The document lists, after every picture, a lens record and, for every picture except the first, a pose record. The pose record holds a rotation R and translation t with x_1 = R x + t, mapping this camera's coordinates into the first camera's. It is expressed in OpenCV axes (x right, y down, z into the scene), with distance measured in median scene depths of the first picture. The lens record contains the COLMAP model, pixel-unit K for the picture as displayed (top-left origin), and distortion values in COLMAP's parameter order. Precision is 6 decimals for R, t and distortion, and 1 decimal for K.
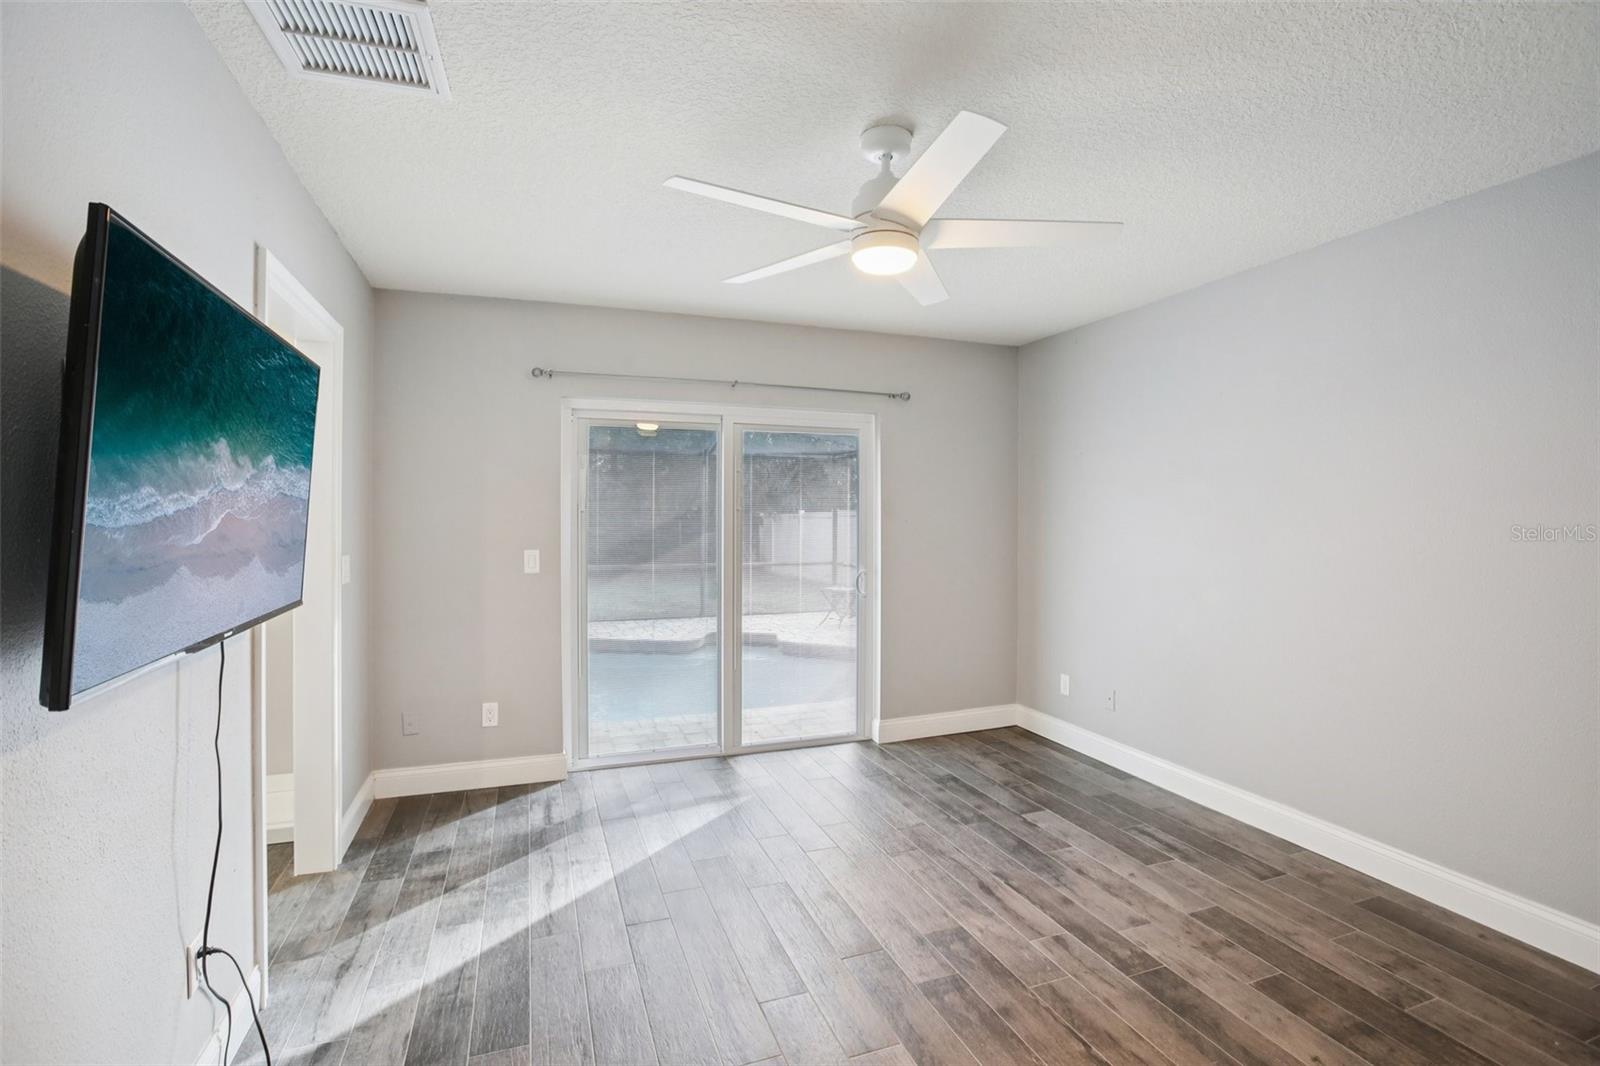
lens RADIAL K [[729.9, 0, 787.8], [0, 729.9, 518.7], [0, 0, 1]] dist [-0.045310, 0.013095]
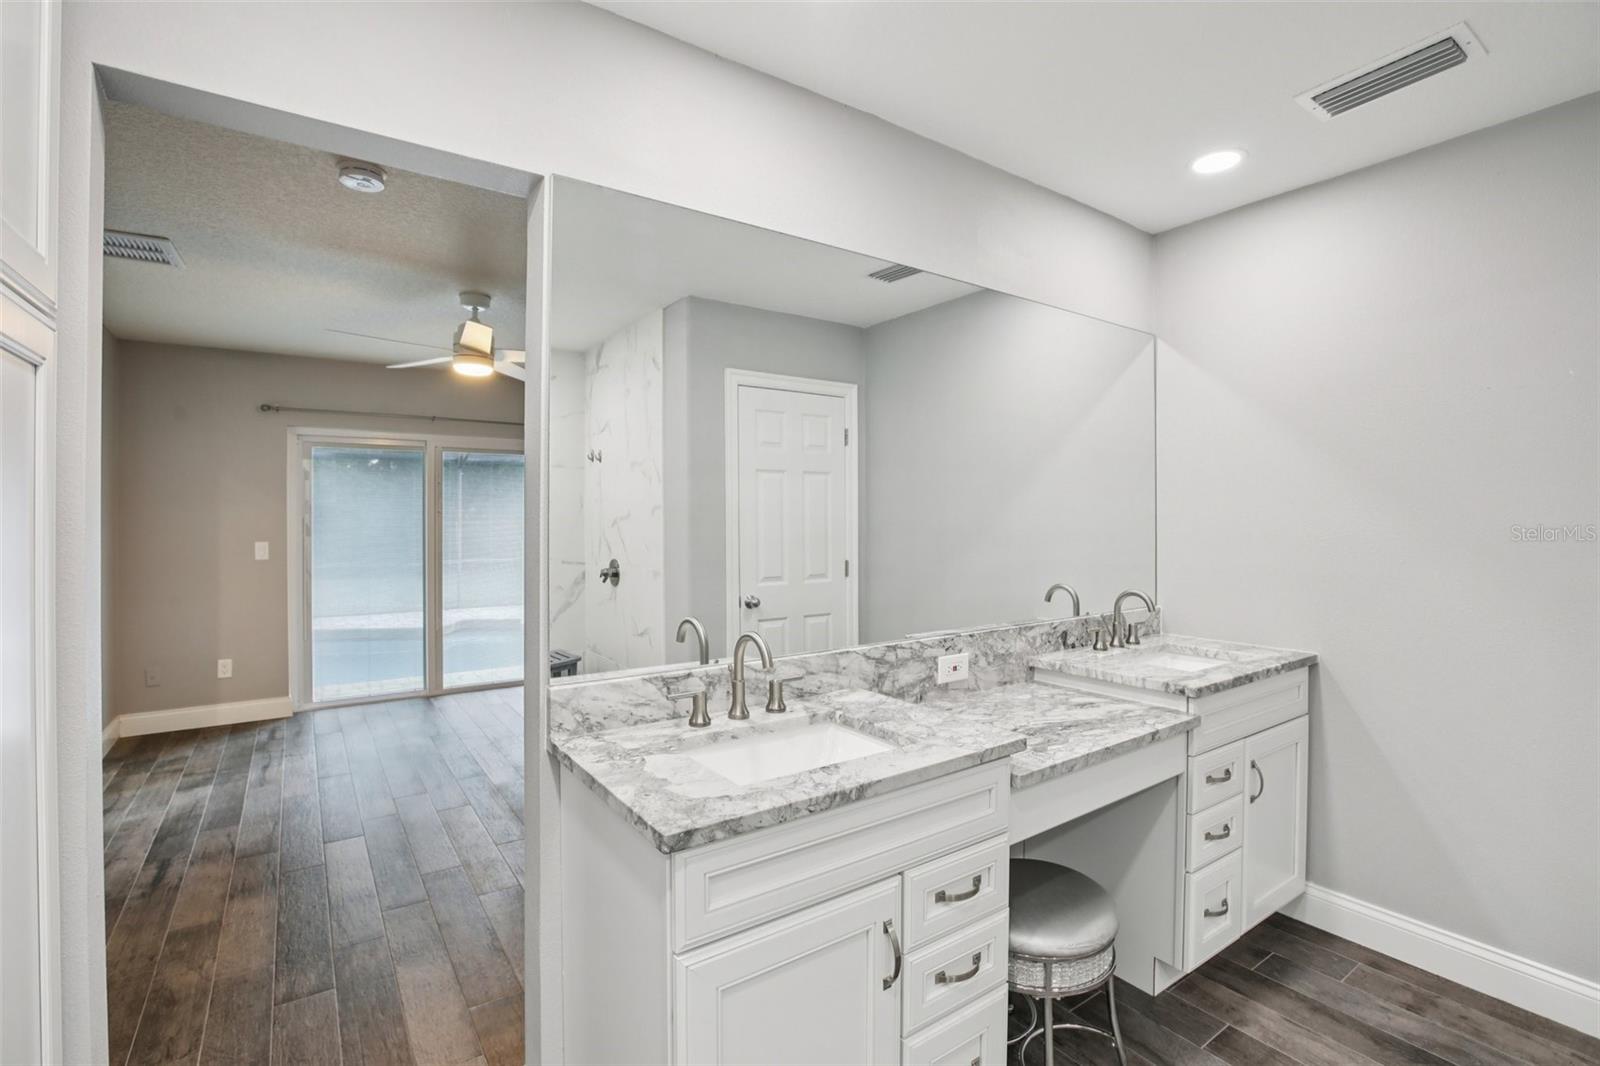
lens RADIAL K [[729.9, 0, 797.4], [0, 729.9, 521.7], [0, 0, 1]] dist [-0.045310, 0.013095]
pose [[0.964997, -0.001280, 0.262259, 0.247998], [0.001119, 0.999999, 0.000763, 0.006751], [-0.262260, -0.000443, 0.964997, -0.509166]]
